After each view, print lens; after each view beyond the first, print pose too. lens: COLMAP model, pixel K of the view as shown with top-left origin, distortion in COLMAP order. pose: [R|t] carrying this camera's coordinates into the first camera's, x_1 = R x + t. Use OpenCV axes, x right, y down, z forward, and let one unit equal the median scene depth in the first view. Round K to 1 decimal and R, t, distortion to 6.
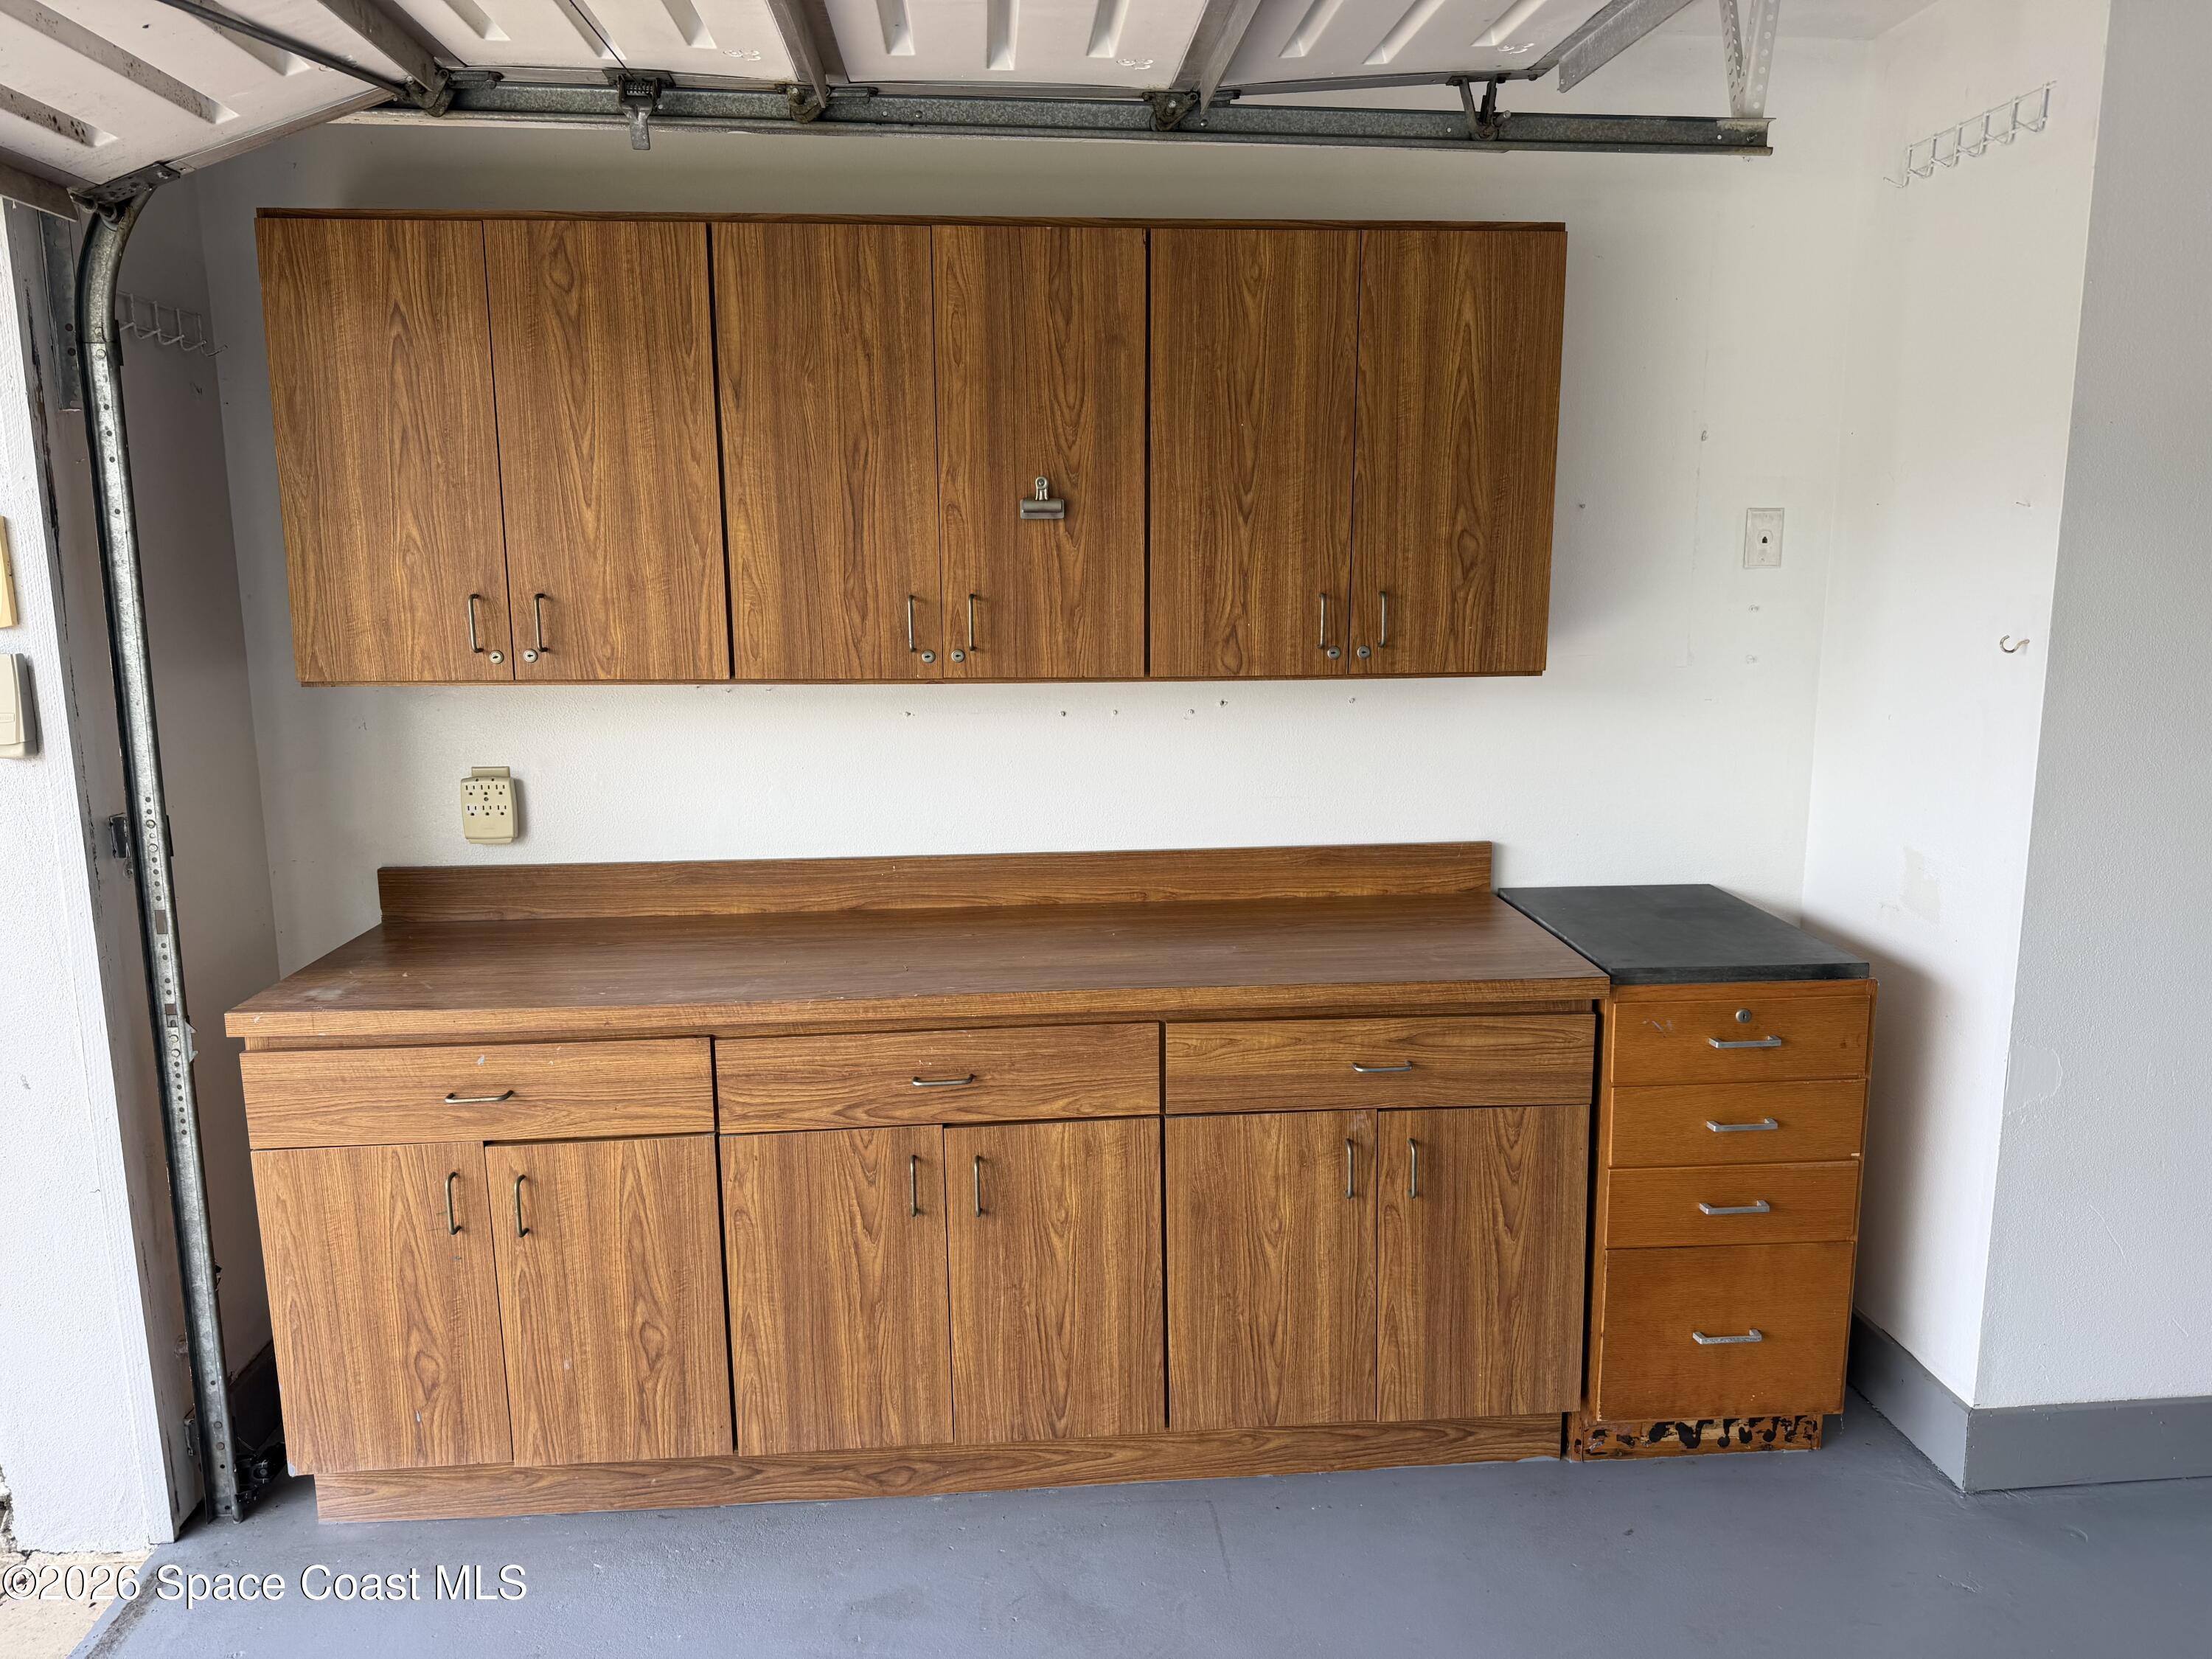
lens RADIAL K [[1543.5, 0, 1108.0], [0, 1543.5, 831.1], [0, 0, 1]] dist [0.043711, -0.030040]
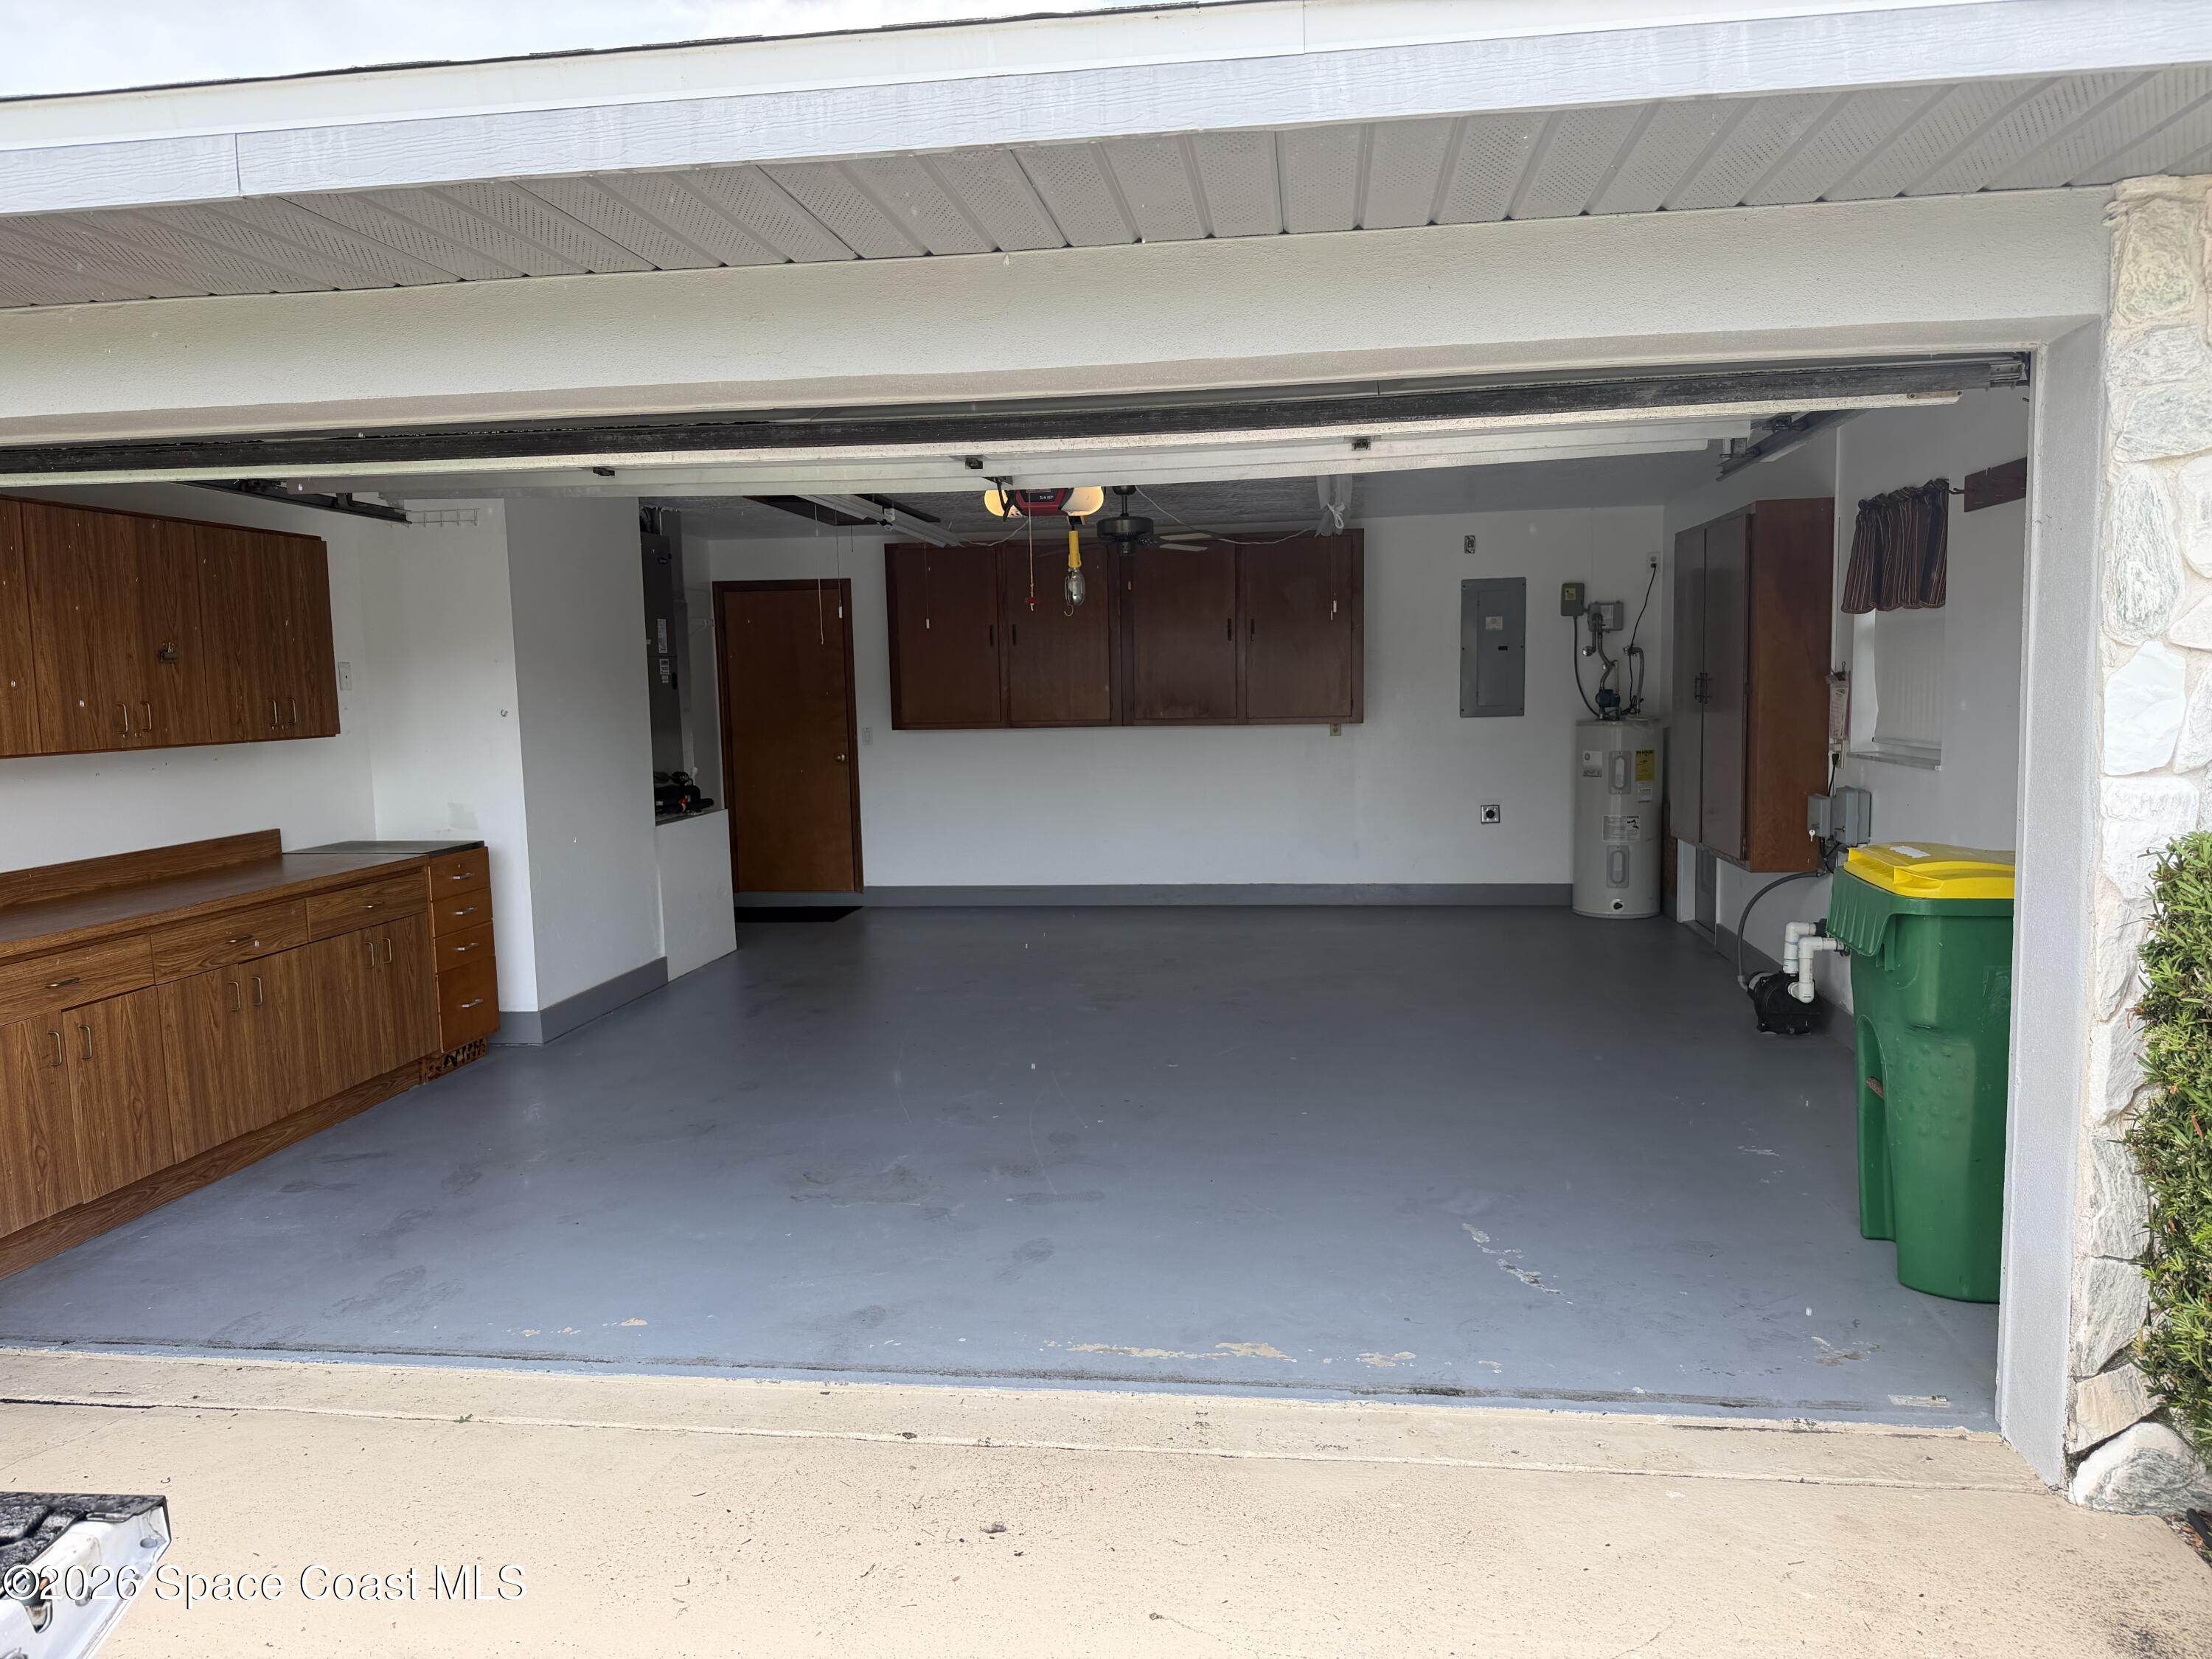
lens RADIAL K [[1543.5, 0, 1102.3], [0, 1543.5, 838.9], [0, 0, 1]] dist [0.043711, -0.030040]
pose [[0.217843, -0.105472, 0.970268, -1.761419], [0.195664, 0.978680, 0.062457, 0.123385], [-0.956169, 0.176241, 0.233835, -0.553156]]
